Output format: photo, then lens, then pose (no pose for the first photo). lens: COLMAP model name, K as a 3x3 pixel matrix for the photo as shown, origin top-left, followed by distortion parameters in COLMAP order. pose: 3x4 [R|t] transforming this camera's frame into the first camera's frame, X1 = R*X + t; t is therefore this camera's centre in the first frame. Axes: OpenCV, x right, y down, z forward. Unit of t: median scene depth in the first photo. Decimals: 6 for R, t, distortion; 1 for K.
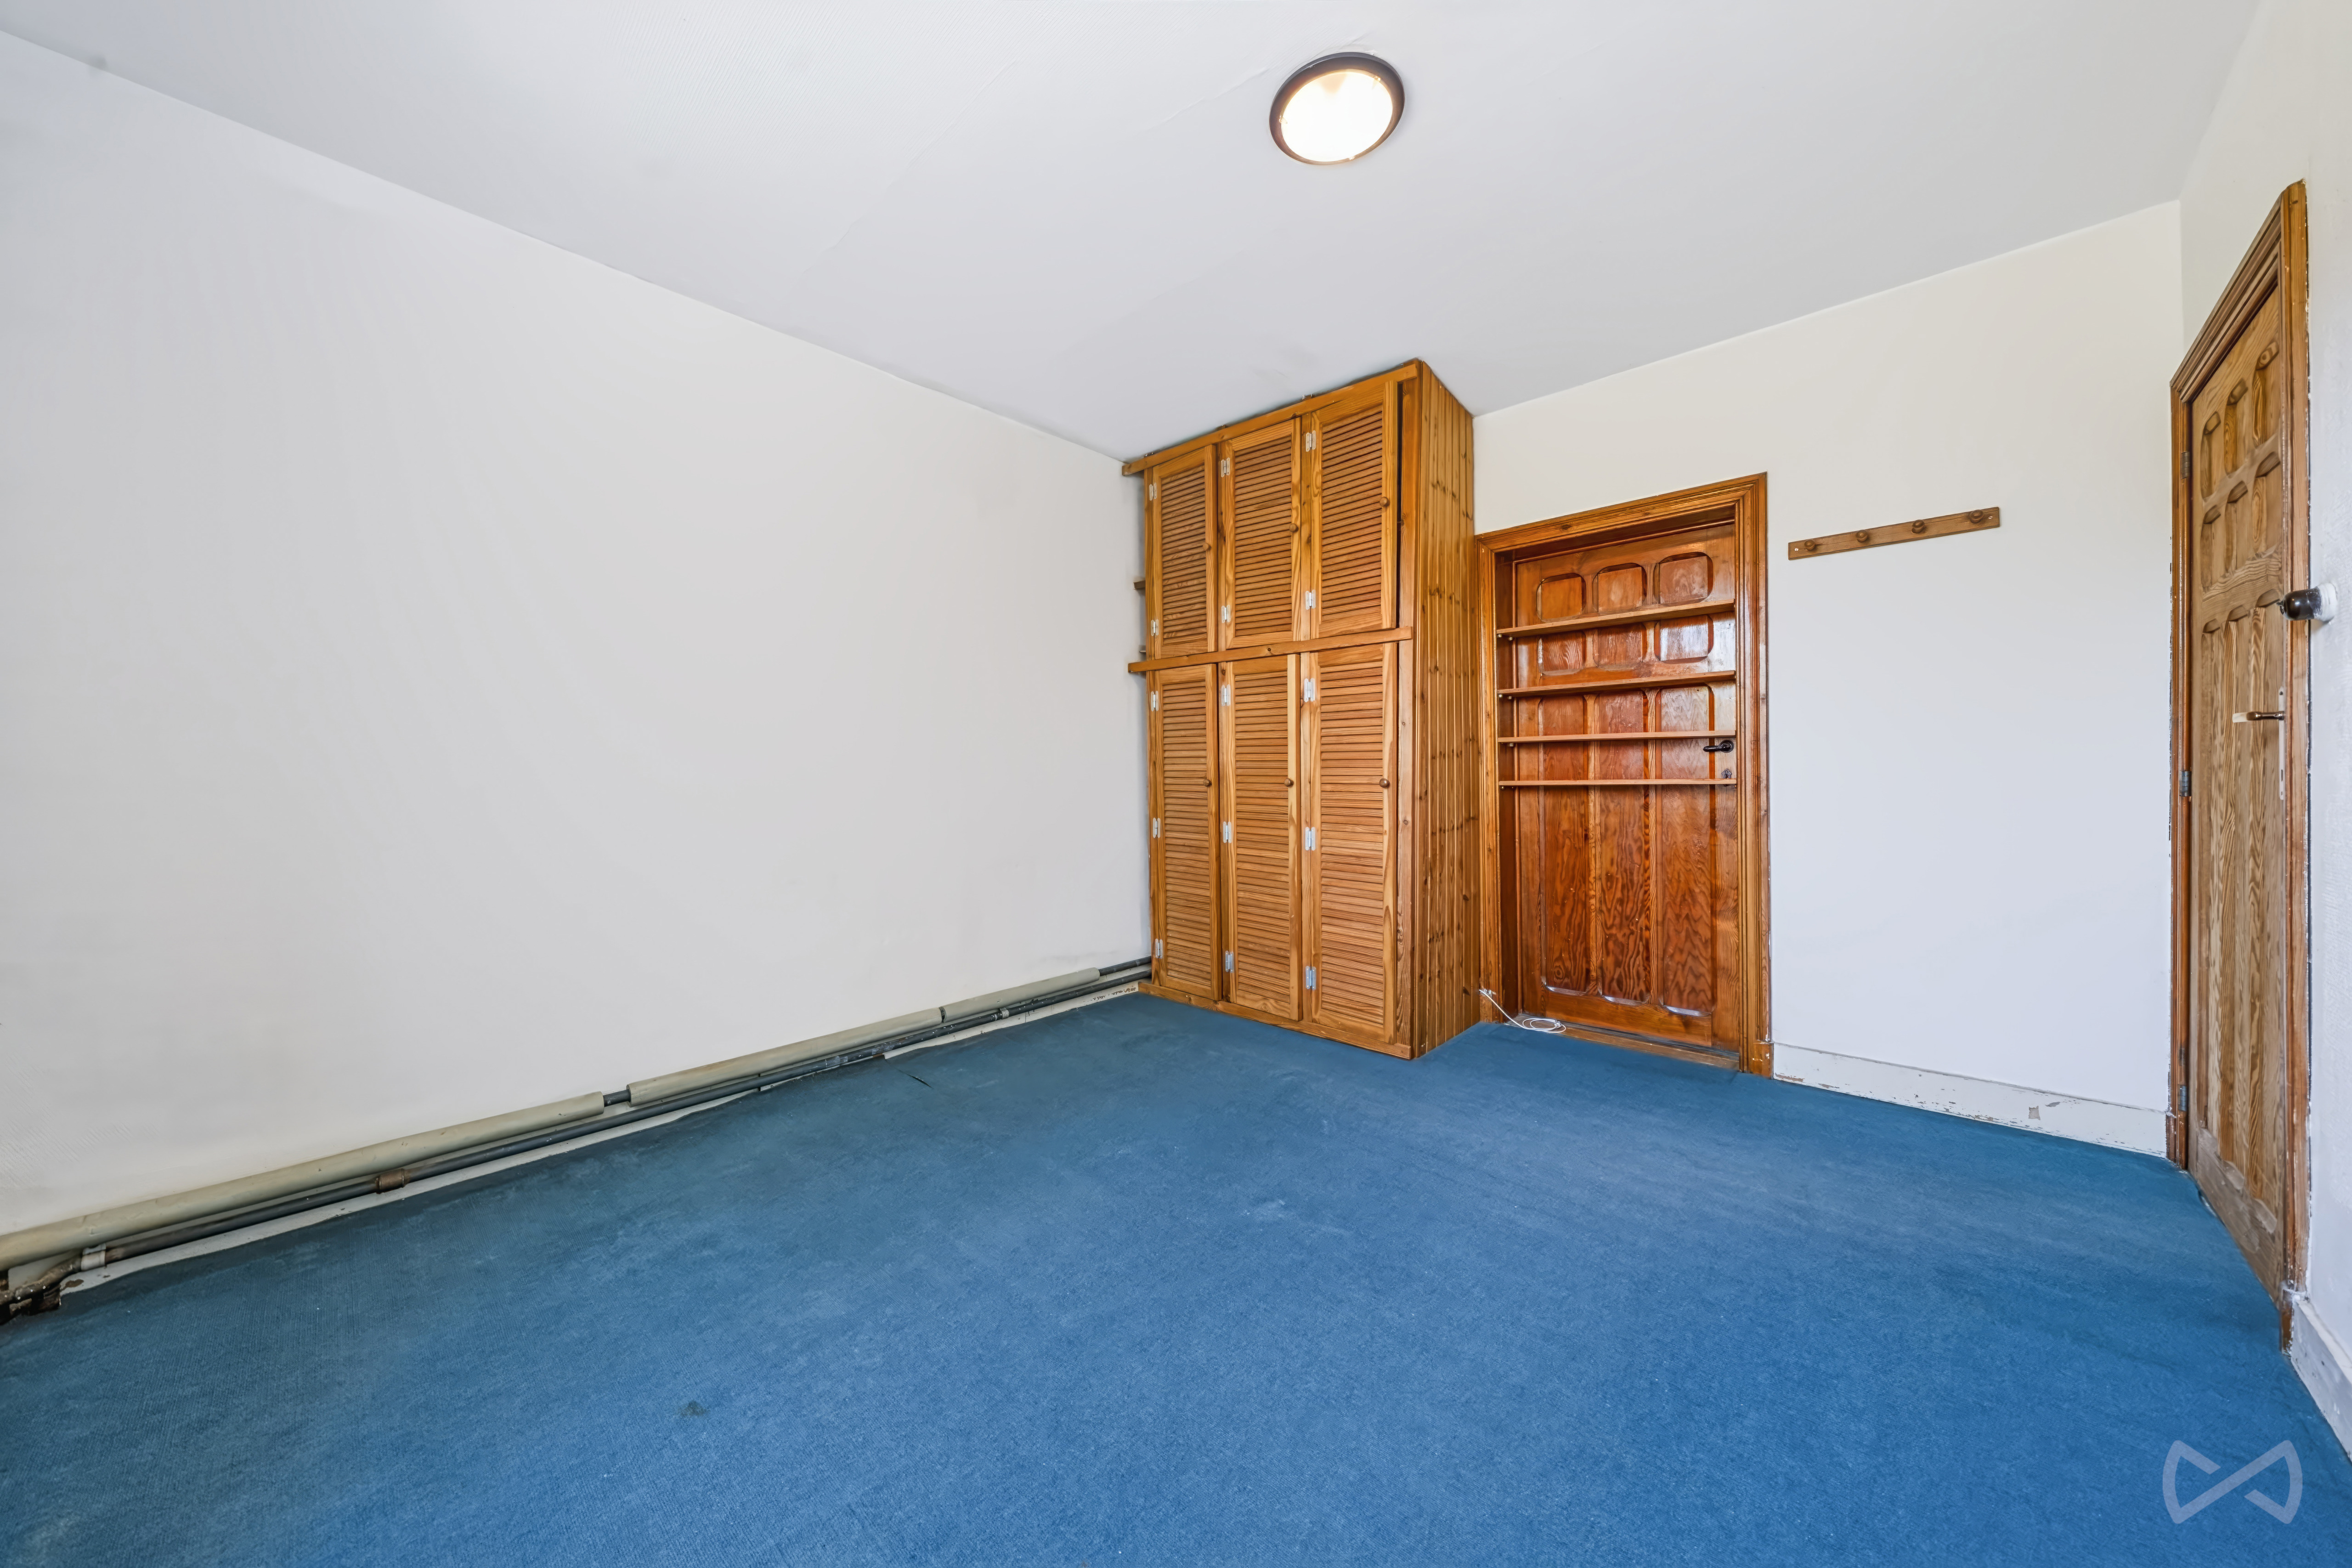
lens RADIAL K [[799.3, 0, 1164.1], [0, 799.3, 769.3], [0, 0, 1]] dist [-0.002979, -0.000554]
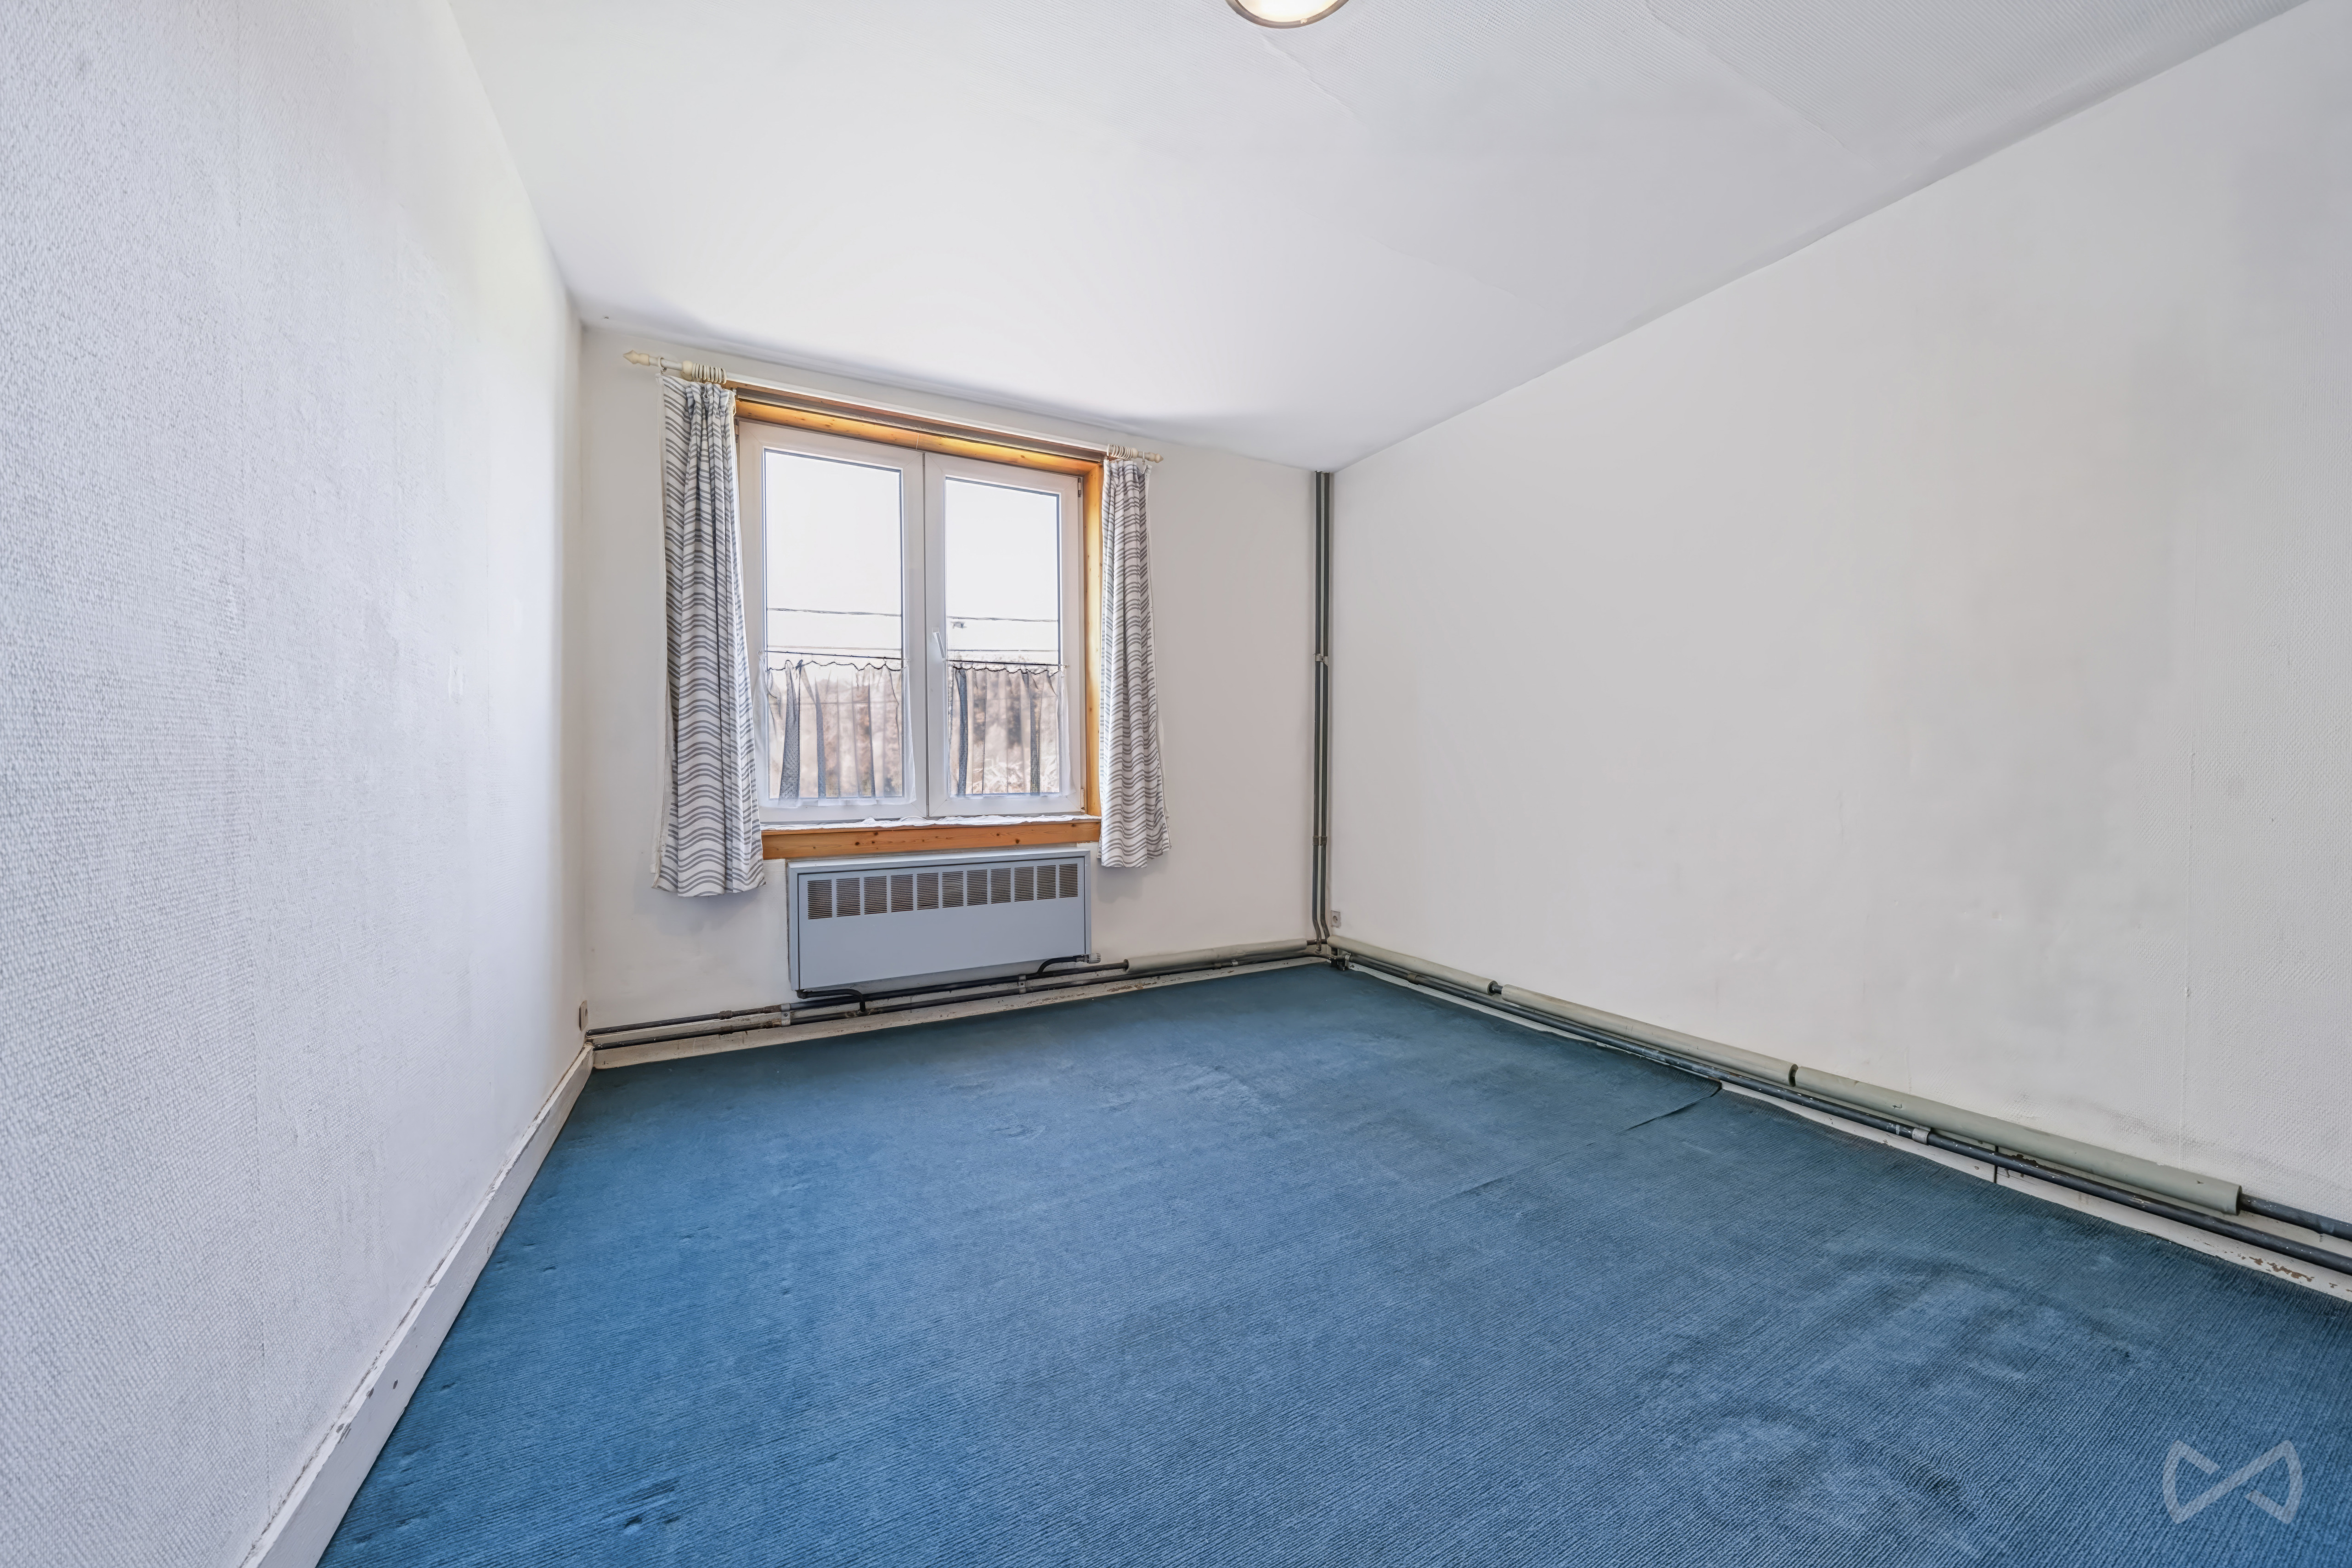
lens RADIAL K [[799.2, 0, 1175.2], [0, 799.2, 781.0], [0, 0, 1]] dist [-0.002979, -0.000554]
pose [[-0.319652, 0.023326, -0.947248, 0.670720], [0.008690, 0.999727, 0.021686, 0.006589], [0.947495, -0.001299, -0.319768, 0.741356]]
